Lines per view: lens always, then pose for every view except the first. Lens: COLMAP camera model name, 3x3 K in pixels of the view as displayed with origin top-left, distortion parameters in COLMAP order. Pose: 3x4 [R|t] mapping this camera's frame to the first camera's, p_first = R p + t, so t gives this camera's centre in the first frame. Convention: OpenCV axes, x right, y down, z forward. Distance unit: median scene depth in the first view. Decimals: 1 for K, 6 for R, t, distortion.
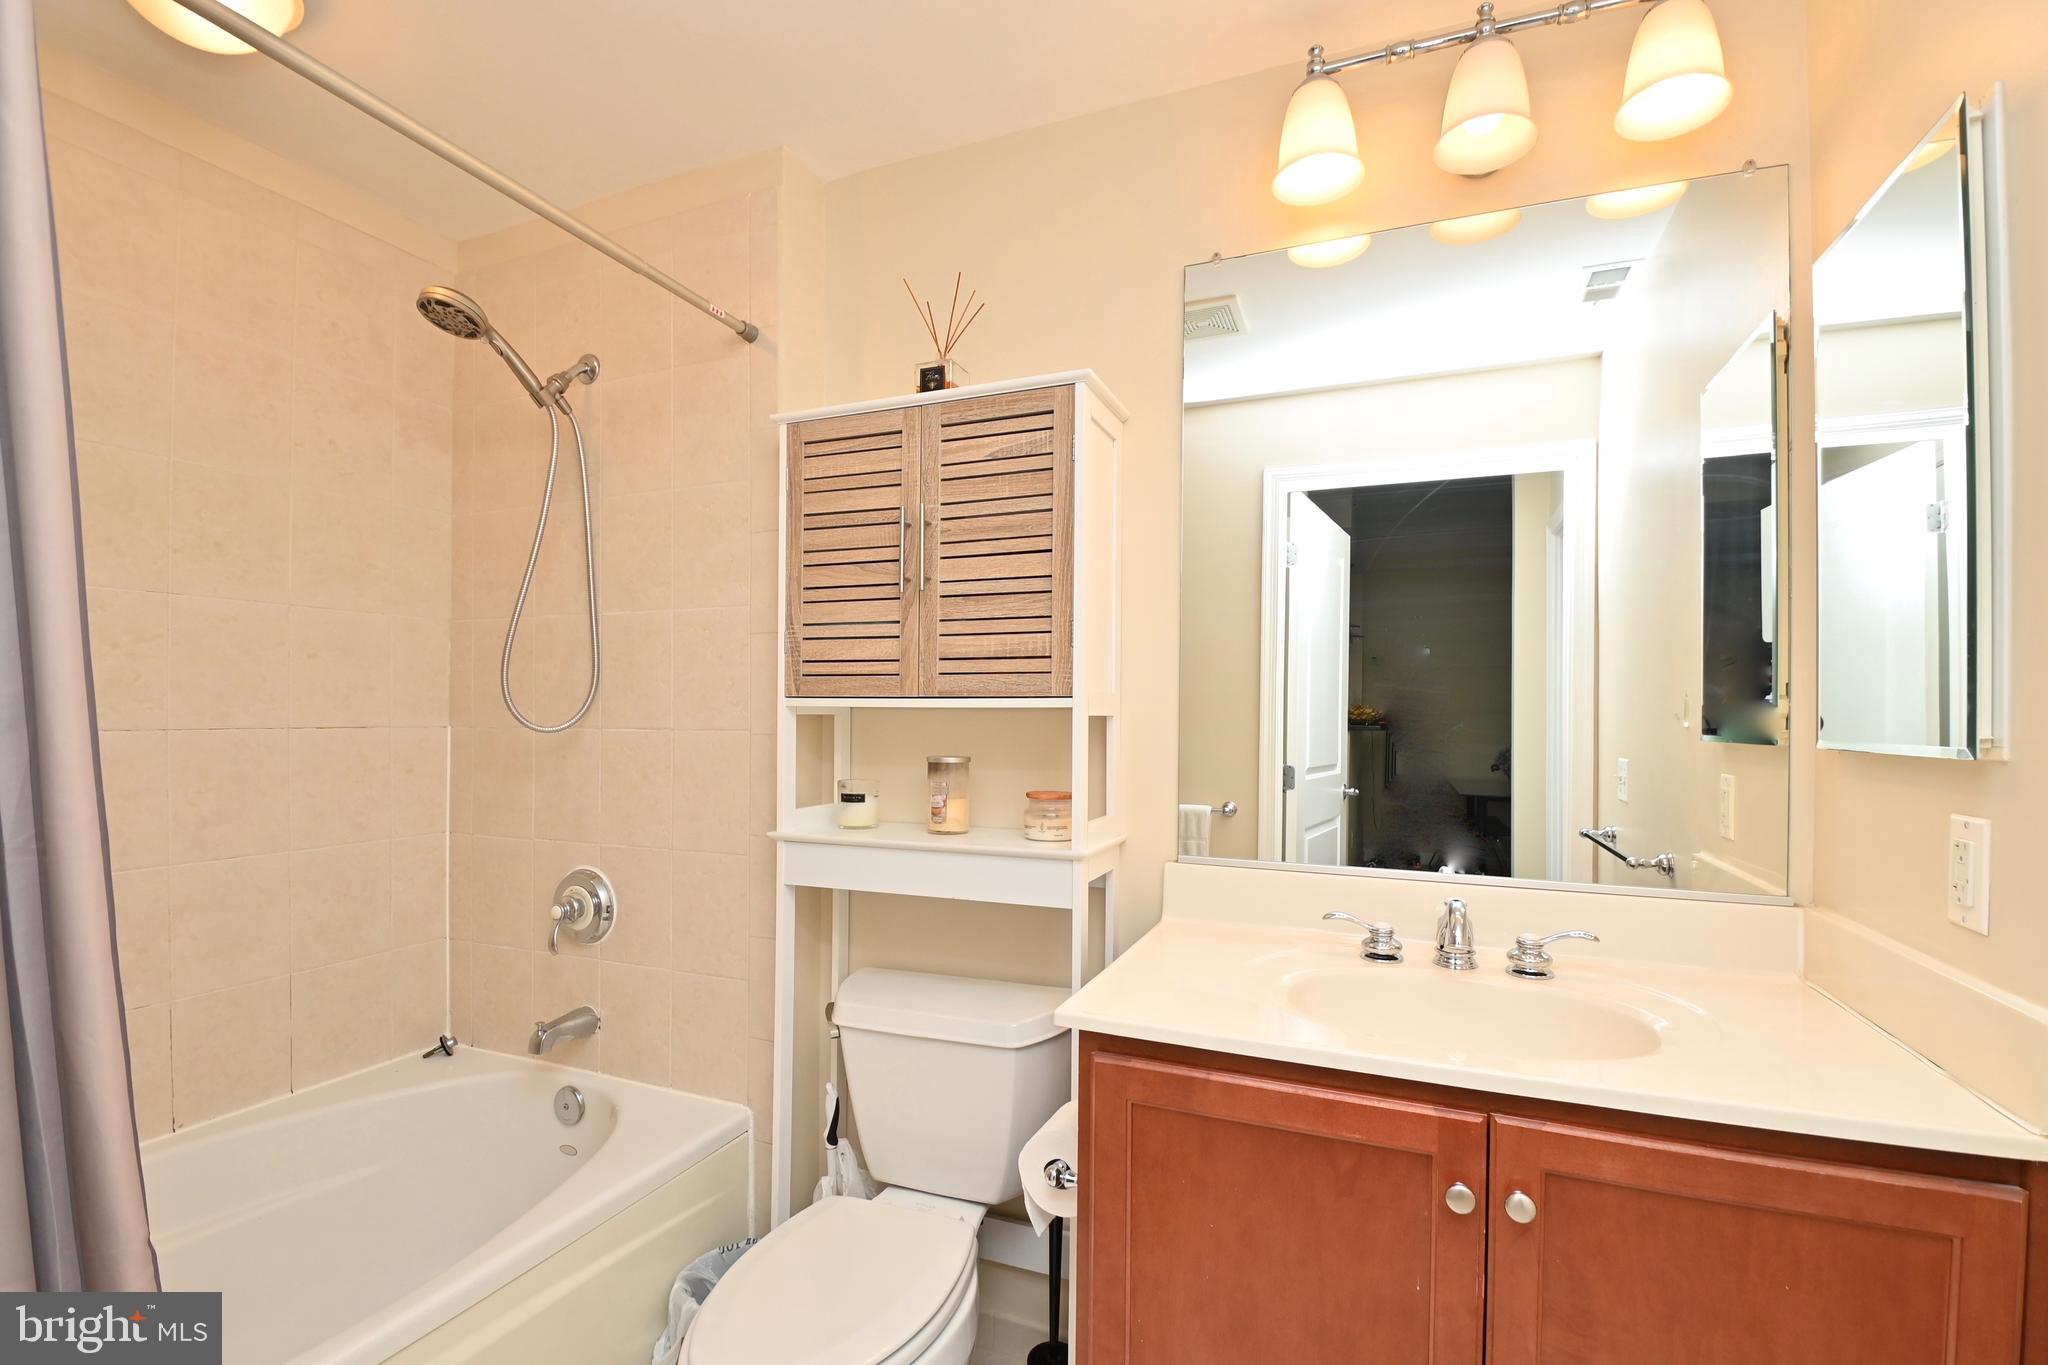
lens RADIAL K [[910.7, 0, 1036.2], [0, 910.7, 684.7], [0, 0, 1]] dist [0.005652, -0.016087]
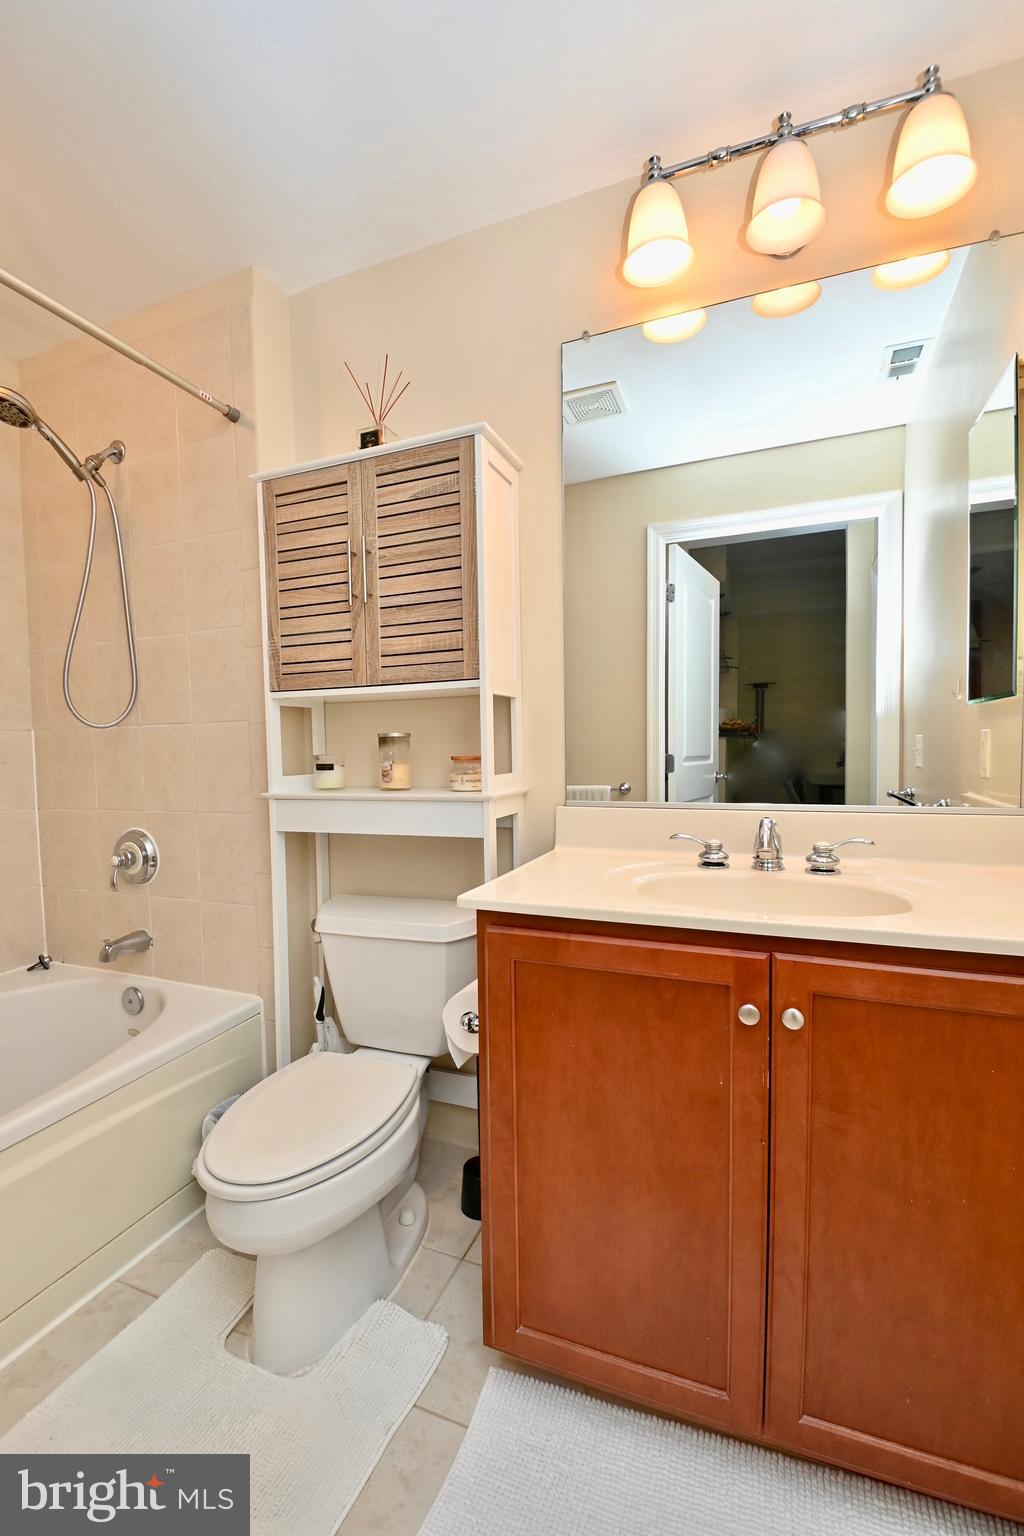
lens RADIAL K [[683.0, 0, 503.7], [0, 683.0, 779.2], [0, 0, 1]] dist [0.005652, -0.016087]
pose [[0.999456, -0.025371, -0.021086, 0.084423], [0.026509, 0.998103, 0.055564, 0.096278], [0.019636, -0.056093, 0.998232, 0.002340]]
